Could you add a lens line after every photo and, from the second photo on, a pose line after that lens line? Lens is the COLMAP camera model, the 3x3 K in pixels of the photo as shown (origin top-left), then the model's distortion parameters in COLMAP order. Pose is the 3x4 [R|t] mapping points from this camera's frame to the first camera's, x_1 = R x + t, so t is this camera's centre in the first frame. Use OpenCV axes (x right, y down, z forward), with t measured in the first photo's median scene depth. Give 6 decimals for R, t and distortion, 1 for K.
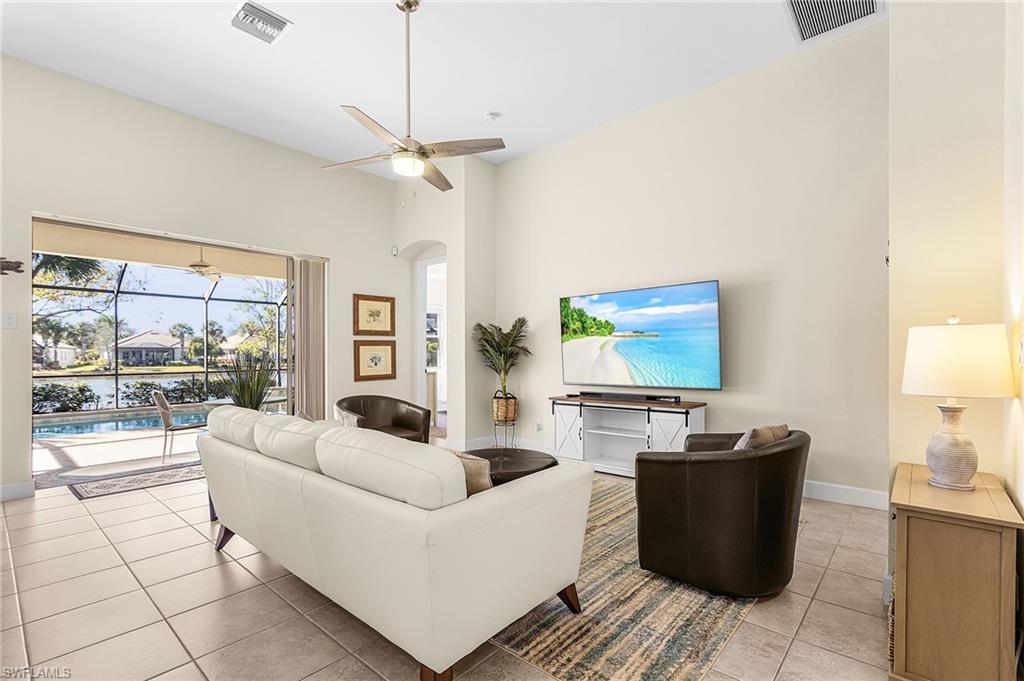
lens RADIAL K [[467.8, 0, 507.5], [0, 467.8, 348.9], [0, 0, 1]] dist [-0.002070, -0.000146]
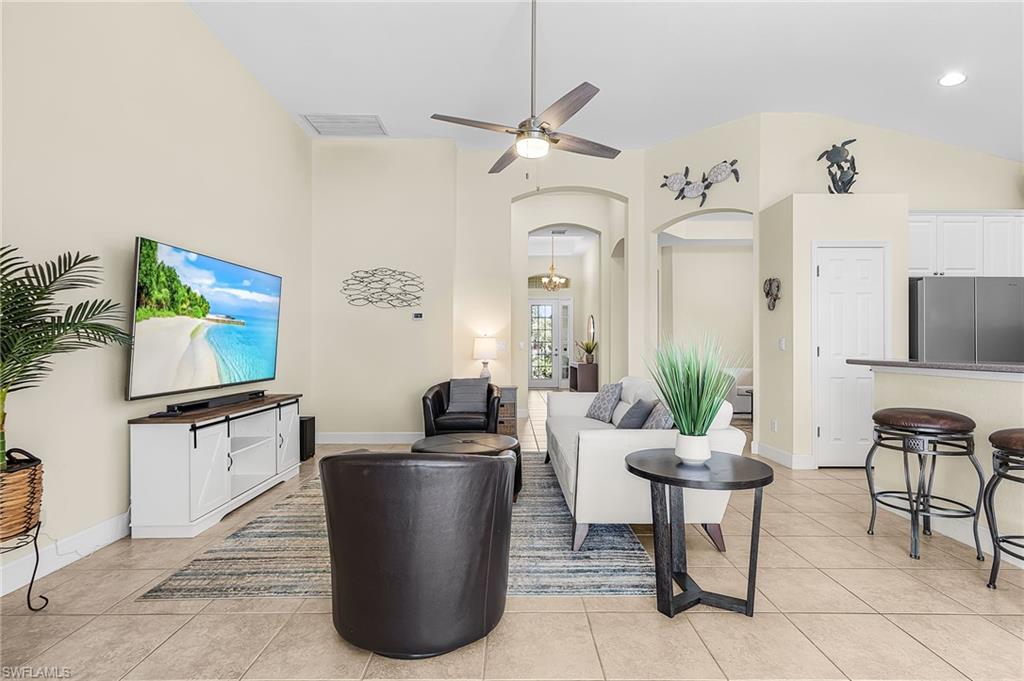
lens RADIAL K [[467.8, 0, 512.4], [0, 467.8, 345.2], [0, 0, 1]] dist [-0.002070, -0.000146]
pose [[-0.673132, 0.006387, 0.739495, -0.589145], [-0.008753, 0.999824, -0.016603, 0.019027], [-0.739471, -0.017649, -0.672957, 1.102428]]
